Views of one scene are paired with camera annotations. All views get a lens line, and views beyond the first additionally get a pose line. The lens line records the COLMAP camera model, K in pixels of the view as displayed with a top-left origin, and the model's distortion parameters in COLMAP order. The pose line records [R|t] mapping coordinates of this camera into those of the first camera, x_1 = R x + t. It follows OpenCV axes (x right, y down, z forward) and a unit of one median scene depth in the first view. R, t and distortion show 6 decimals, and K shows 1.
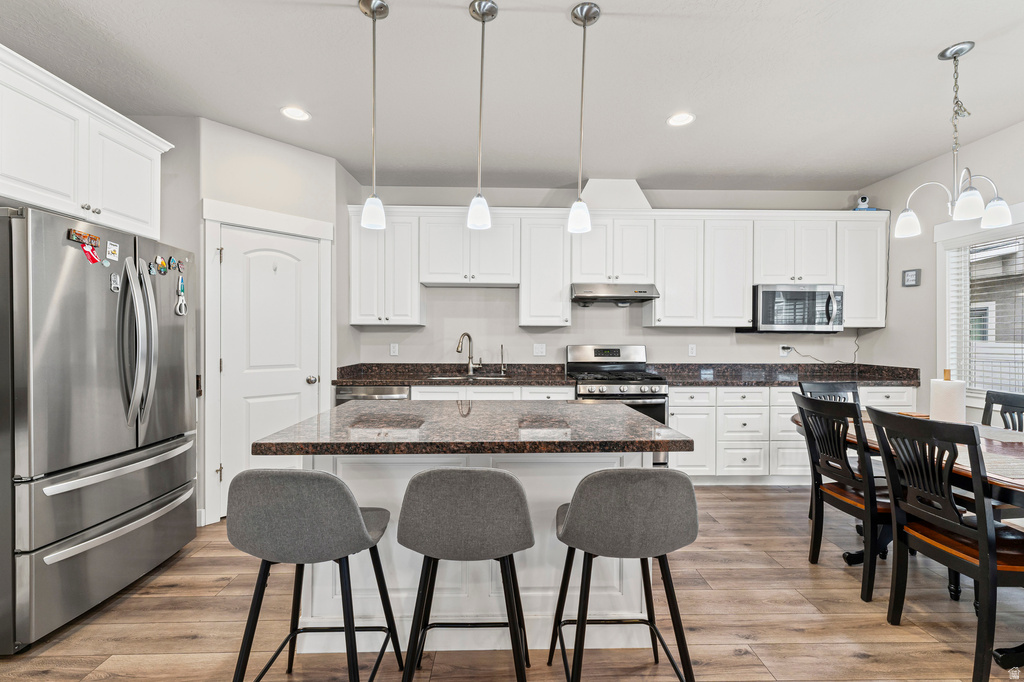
lens RADIAL K [[433.1, 0, 515.1], [0, 433.1, 338.8], [0, 0, 1]] dist [0.007164, 0.000121]
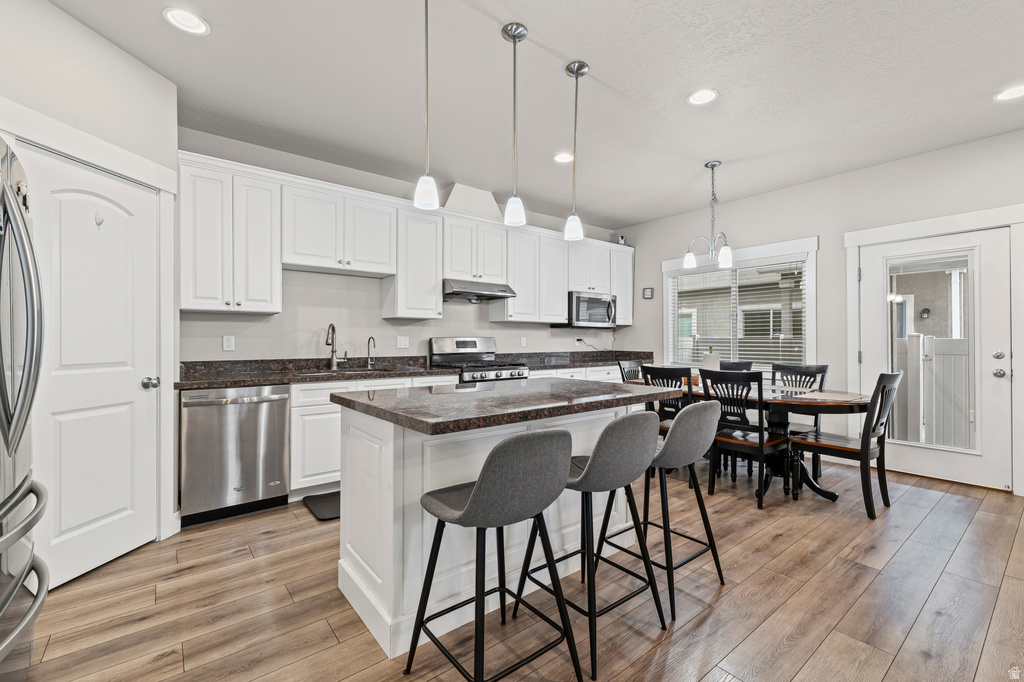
lens RADIAL K [[433.1, 0, 516.6], [0, 433.1, 339.6], [0, 0, 1]] dist [0.007164, 0.000121]
pose [[0.802583, -0.002989, 0.596534, -0.371643], [0.003014, 0.999995, 0.000956, 0.021032], [-0.596534, 0.001031, 0.802588, 0.046695]]
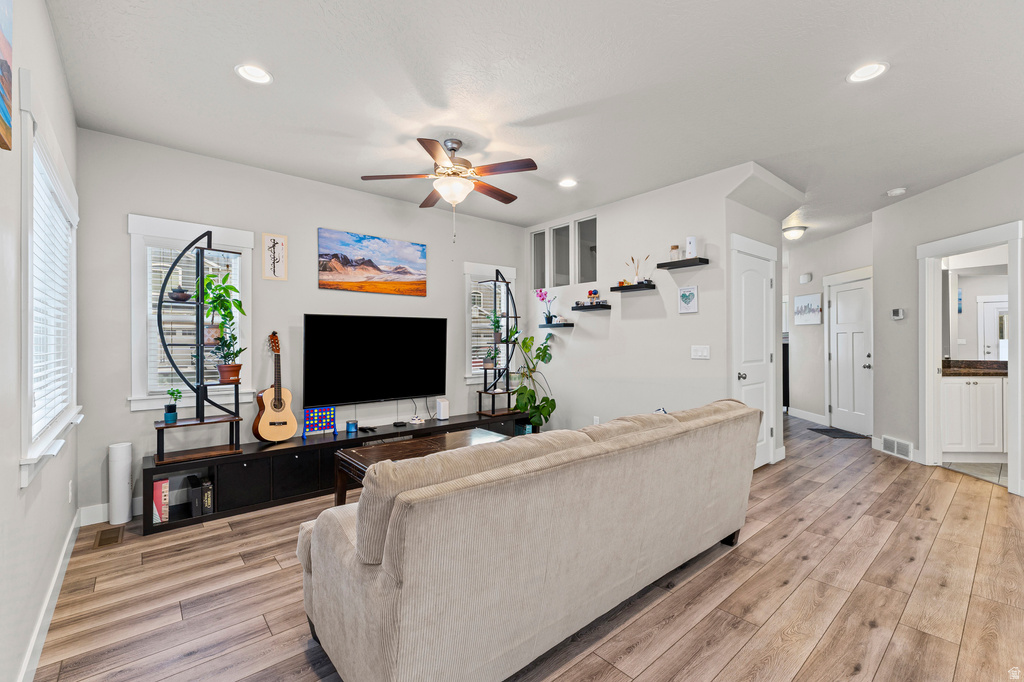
lens RADIAL K [[433.1, 0, 513.2], [0, 433.1, 346.8], [0, 0, 1]] dist [0.007164, 0.000121]
pose [[-0.777792, 0.006336, -0.628490, 0.820568], [0.000175, 0.999951, 0.009864, 0.000108], [0.628521, 0.007562, -0.777755, 0.275210]]
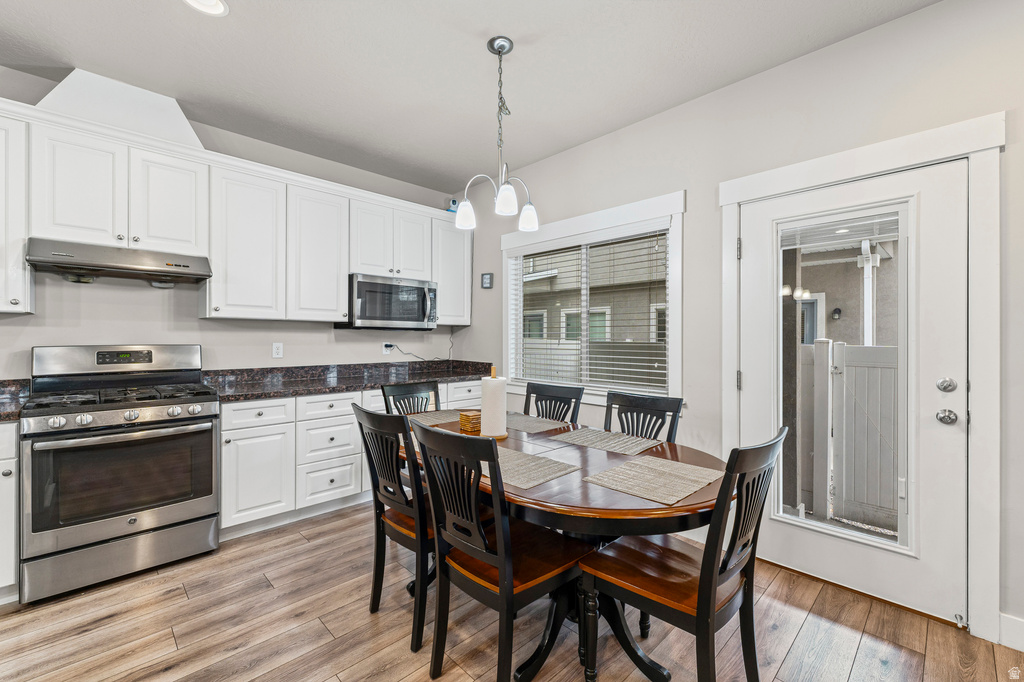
lens RADIAL K [[433.1, 0, 520.0], [0, 433.1, 340.0], [0, 0, 1]] dist [0.007164, 0.000121]
pose [[0.723525, -0.004972, 0.690280, 0.207371], [-0.000731, 0.999968, 0.007969, 0.001175], [-0.690297, -0.006270, 0.723499, 0.145891]]
